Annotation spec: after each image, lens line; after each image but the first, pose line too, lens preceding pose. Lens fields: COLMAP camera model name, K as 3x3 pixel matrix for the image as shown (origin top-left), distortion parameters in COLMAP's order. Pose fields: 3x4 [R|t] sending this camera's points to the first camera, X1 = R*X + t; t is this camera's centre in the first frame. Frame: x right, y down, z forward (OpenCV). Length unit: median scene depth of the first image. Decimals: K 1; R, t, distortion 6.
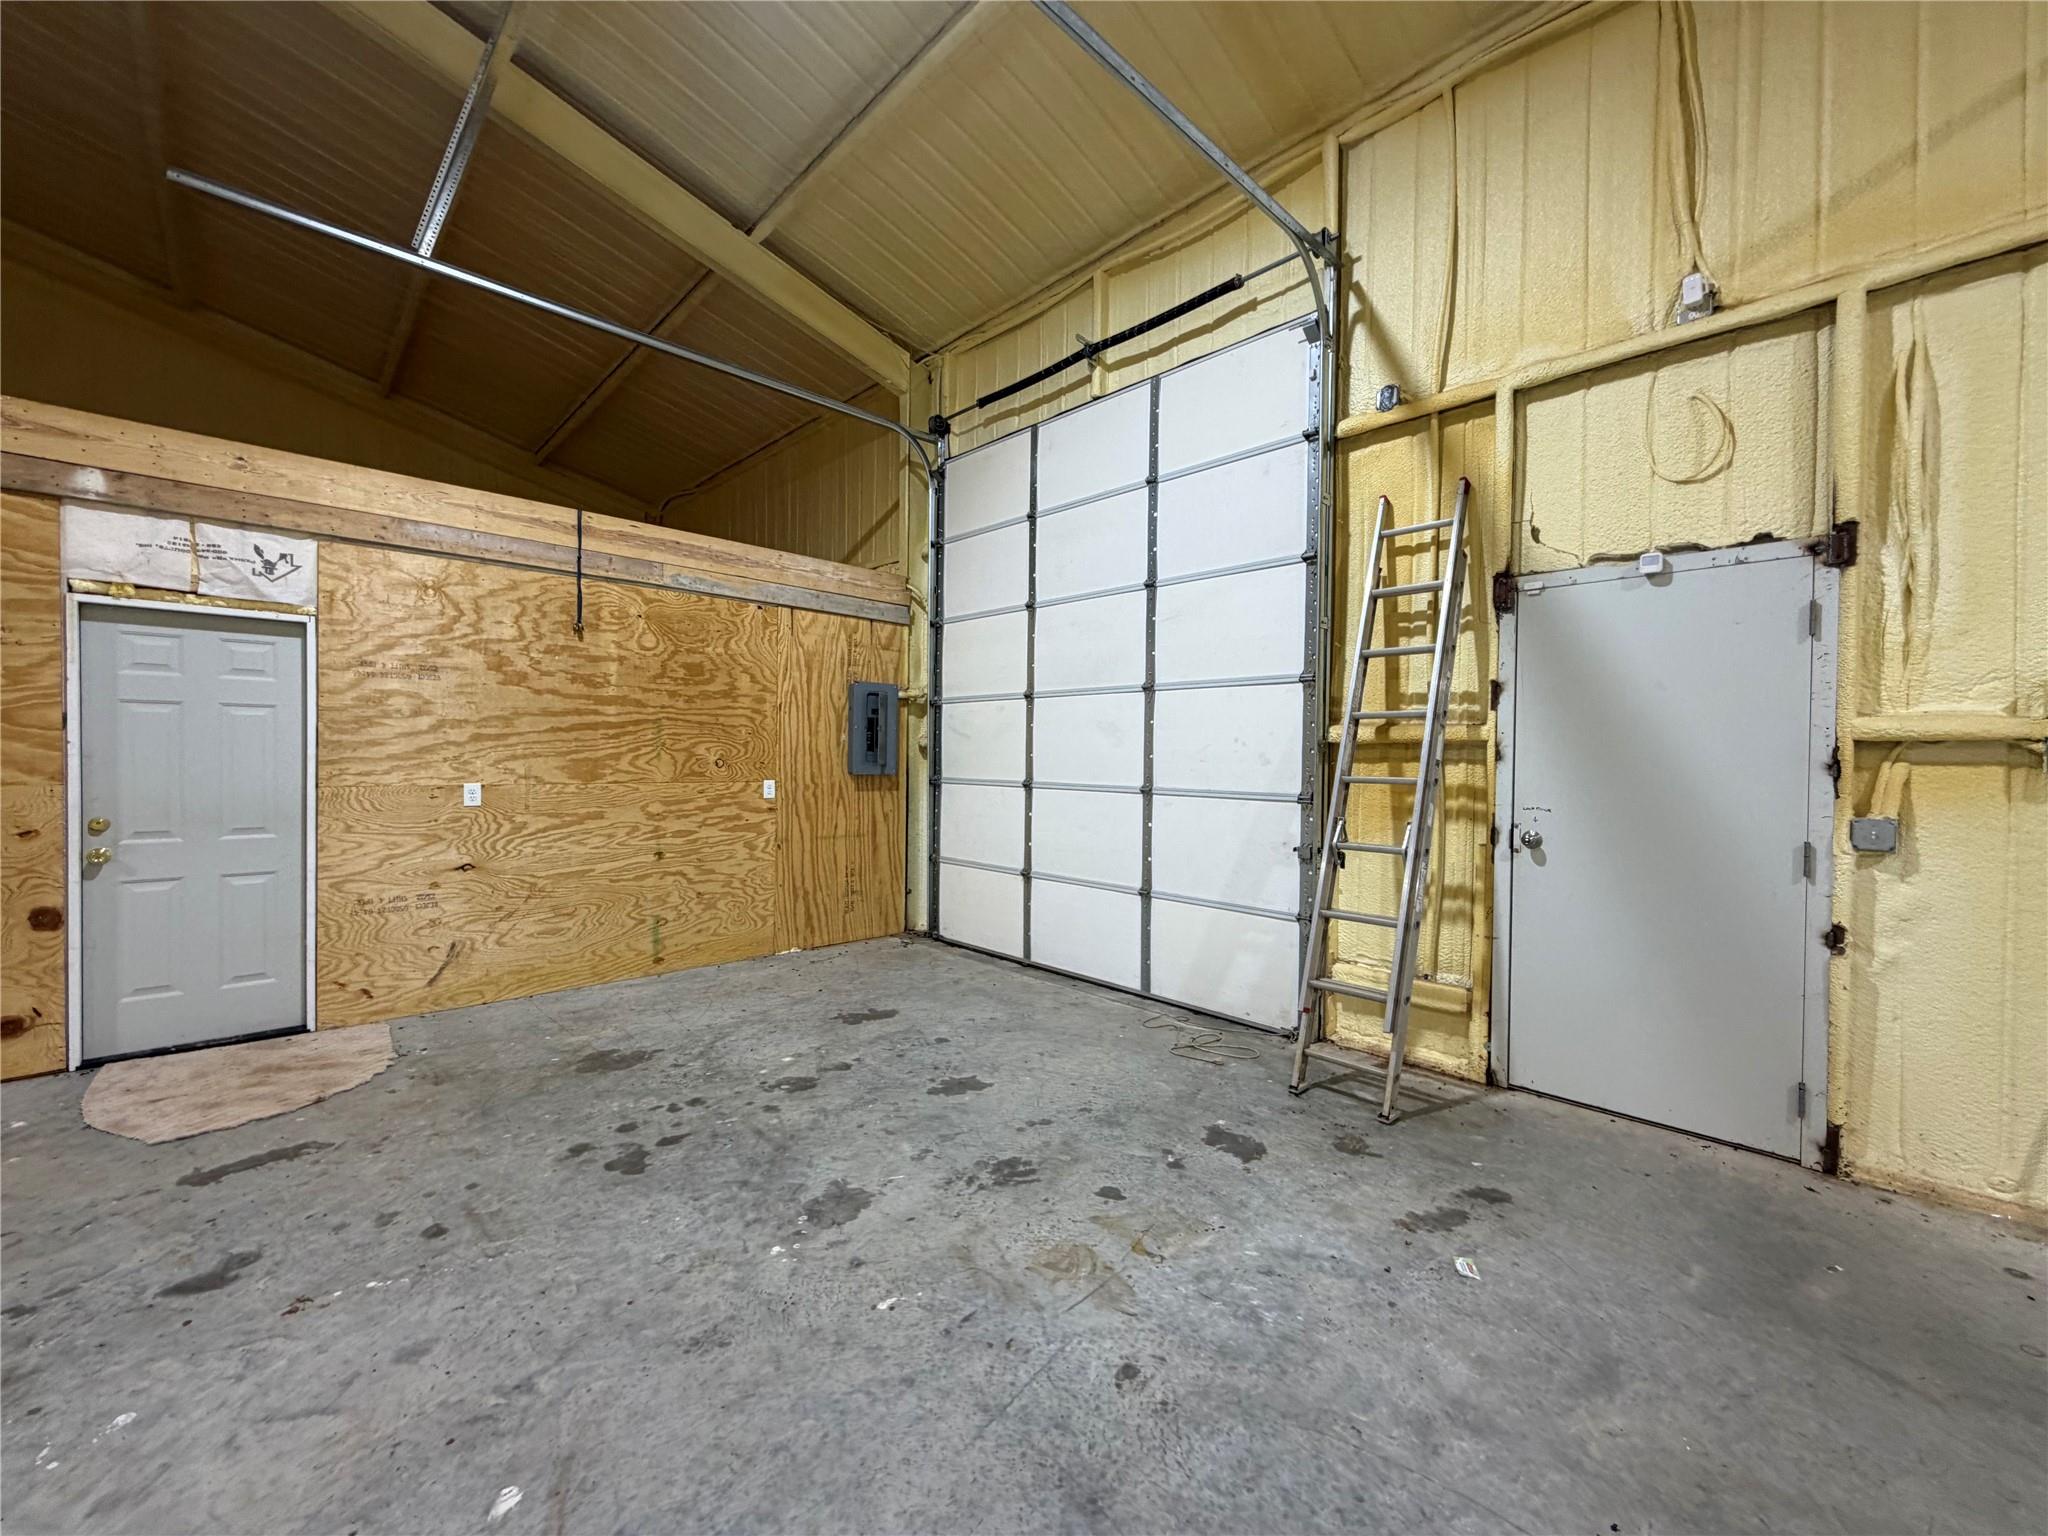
lens RADIAL K [[819.2, 0, 1021.3], [0, 819.2, 767.2], [0, 0, 1]] dist [-0.000662, 0.000779]
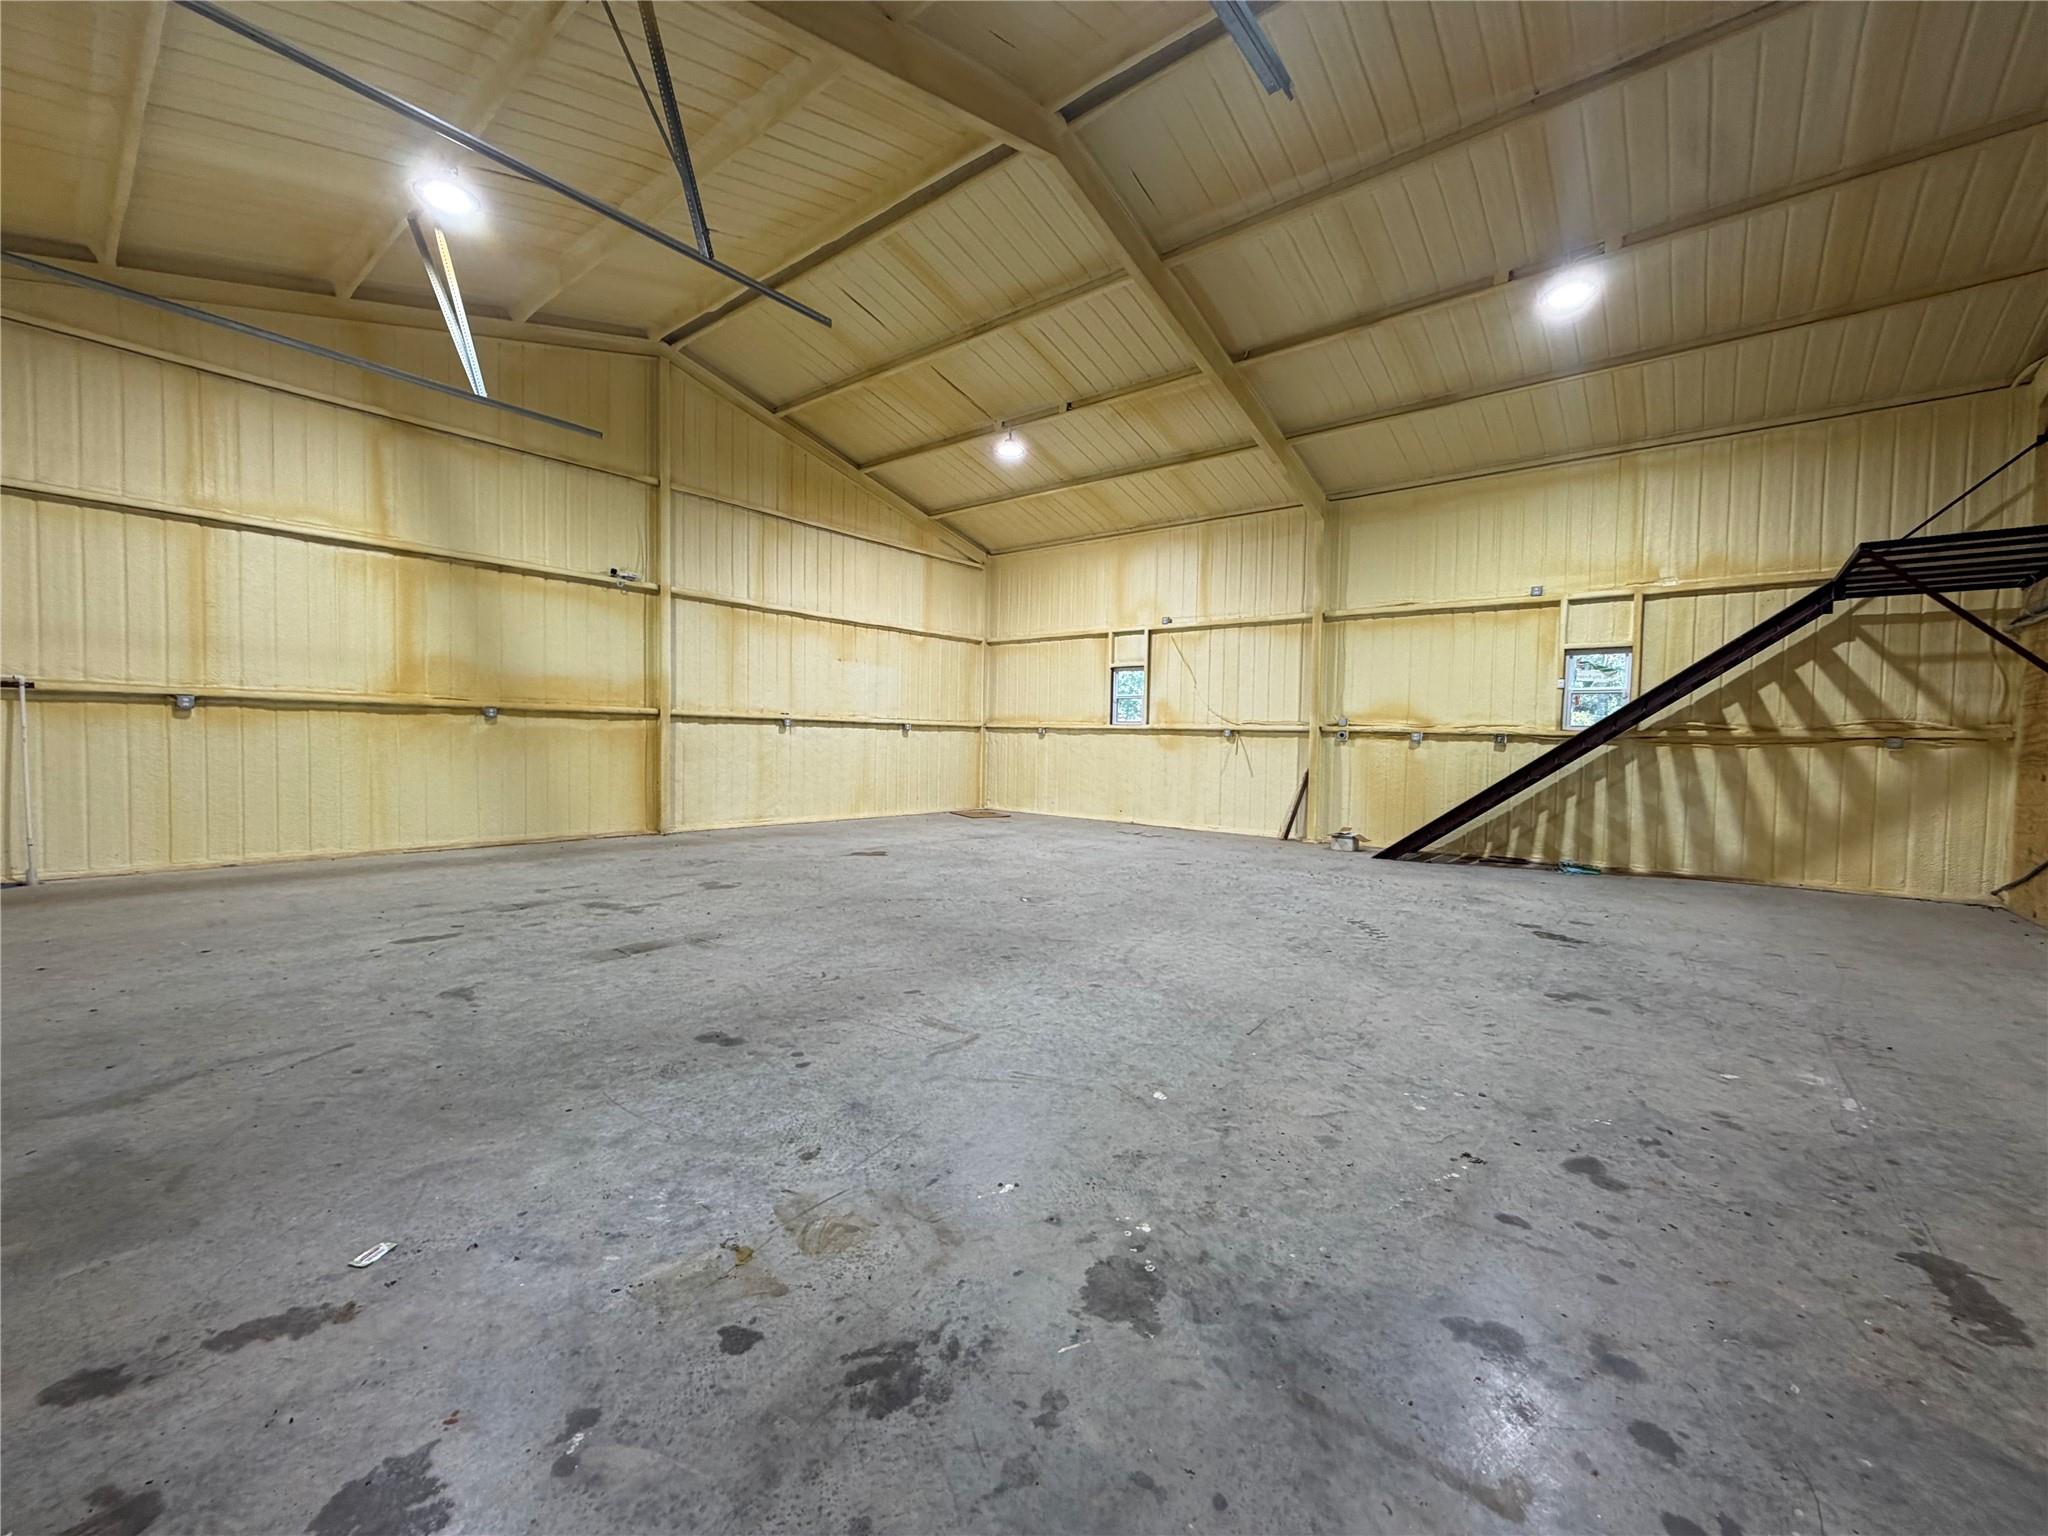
lens RADIAL K [[819.2, 0, 1021.3], [0, 819.2, 767.2], [0, 0, 1]] dist [-0.000662, 0.000779]
pose [[-0.992365, -0.025164, -0.120738, -0.029203], [-0.031539, 0.998191, 0.051185, 0.016591], [0.119232, 0.054602, -0.991364, 1.812014]]
